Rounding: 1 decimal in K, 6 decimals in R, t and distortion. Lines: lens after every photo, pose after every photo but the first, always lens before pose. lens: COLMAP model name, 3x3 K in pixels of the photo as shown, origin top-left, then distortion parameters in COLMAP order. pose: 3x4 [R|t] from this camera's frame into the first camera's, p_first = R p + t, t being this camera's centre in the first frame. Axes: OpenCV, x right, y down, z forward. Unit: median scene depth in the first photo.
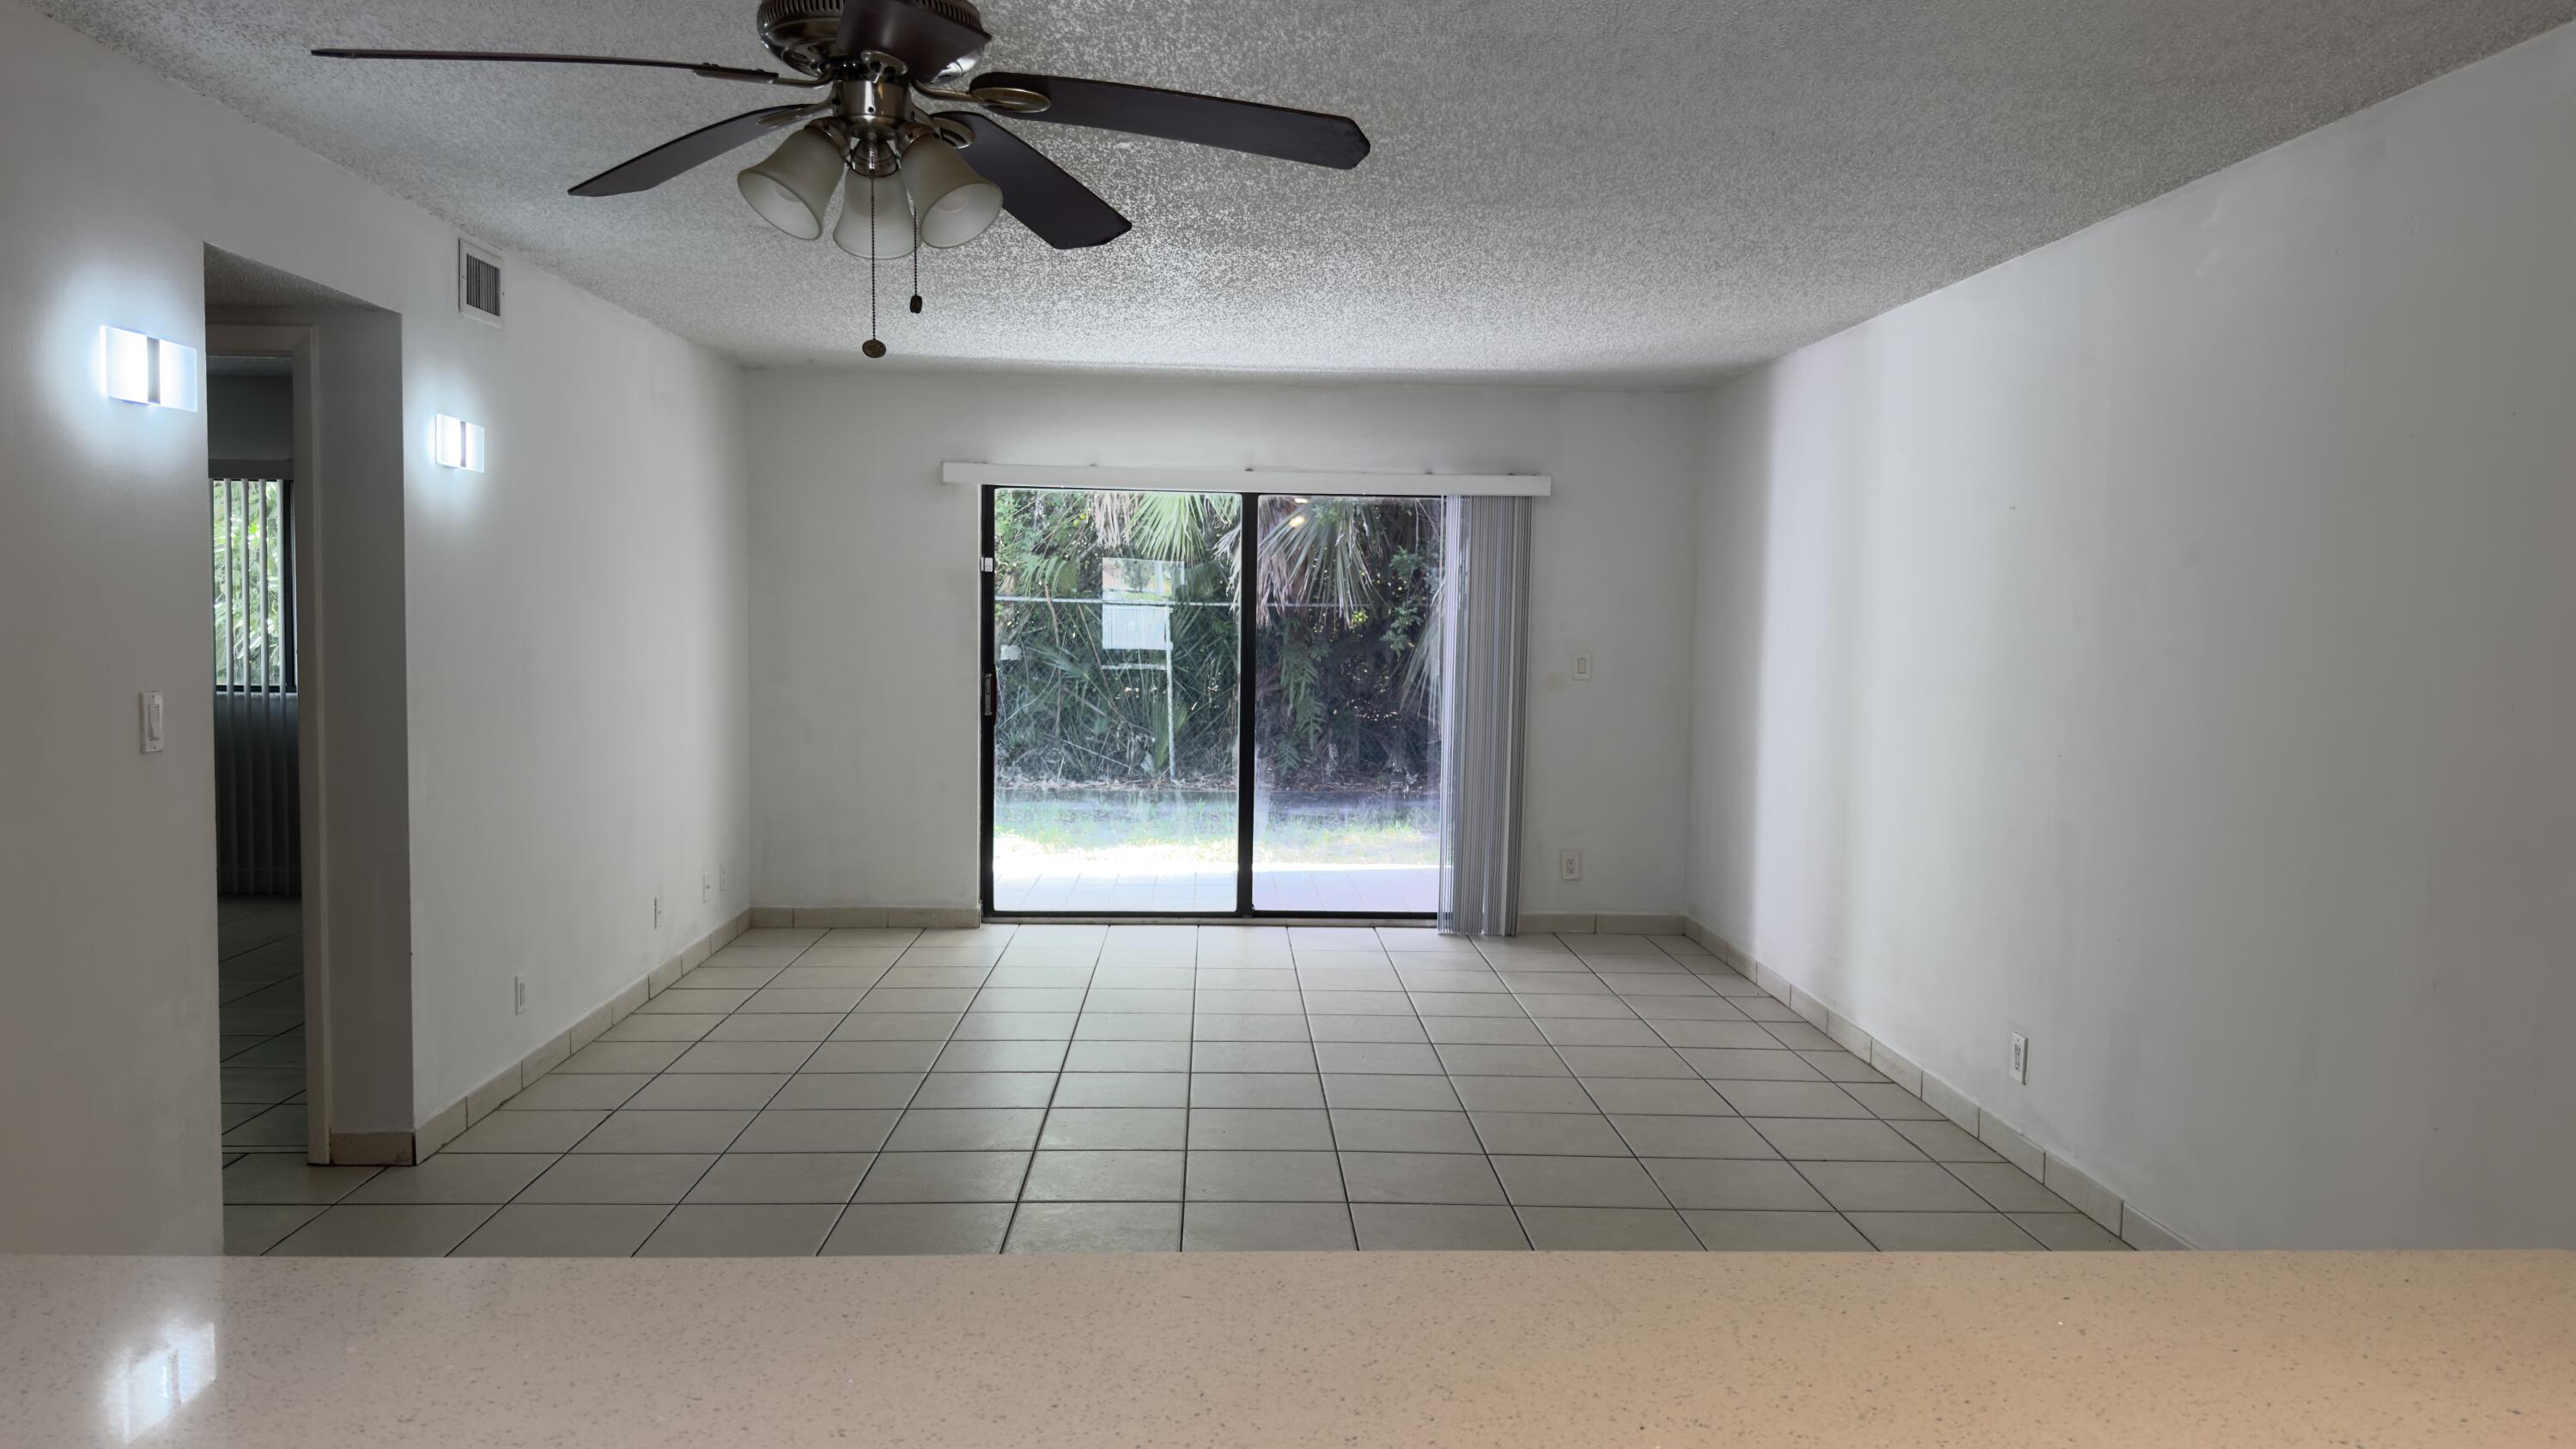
lens RADIAL K [[1774.8, 0, 1288.0], [0, 1774.8, 724.5], [0, 0, 1]] dist [0.000354, -0.000013]
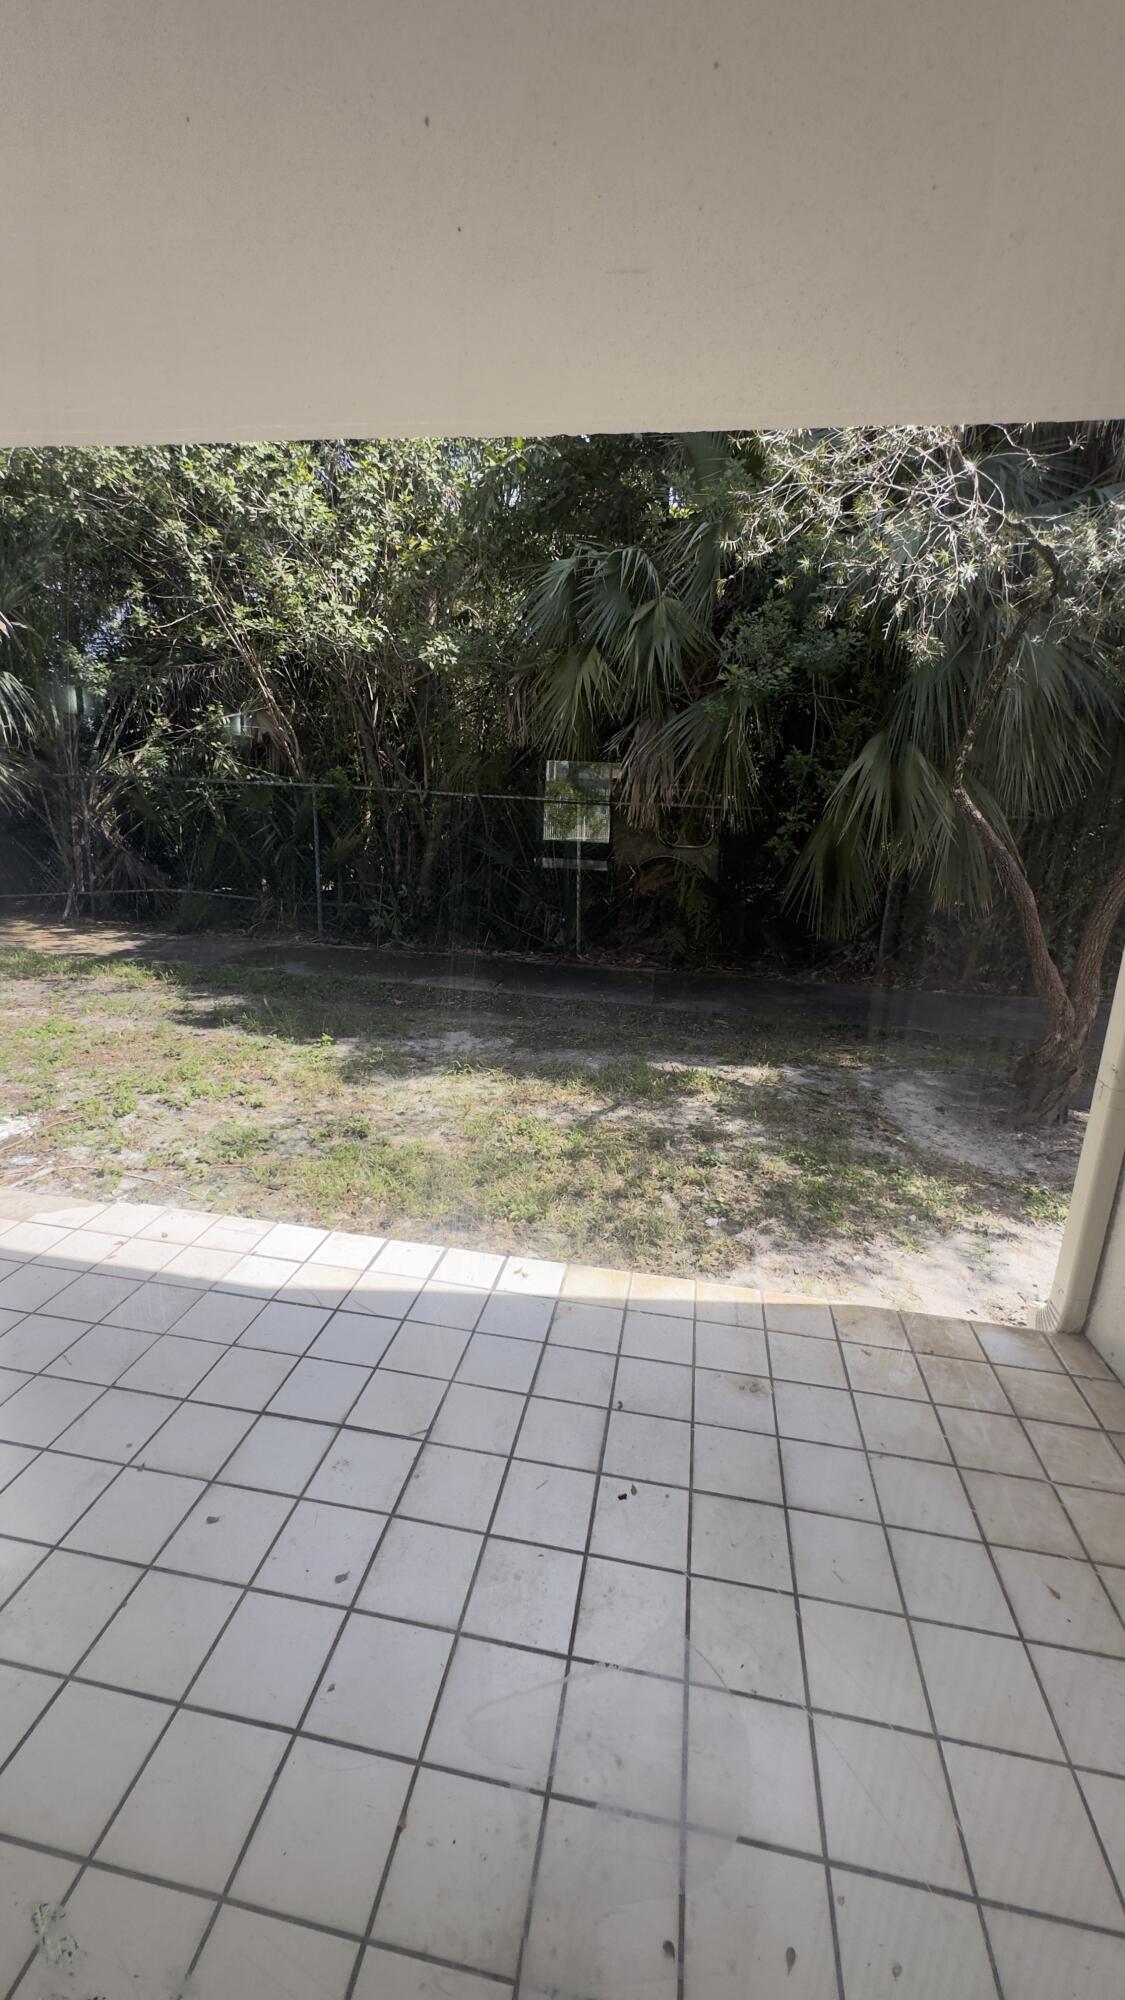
lens RADIAL K [[801.3, 0, 562.5], [0, 801.3, 1000.0], [0, 0, 1]] dist [-0.006029, 0.000668]
pose [[0.976158, 0.084630, -0.199881, 0.038390], [-0.050177, 0.983899, 0.171536, -0.033603], [0.211180, -0.157417, 0.964688, 0.529330]]
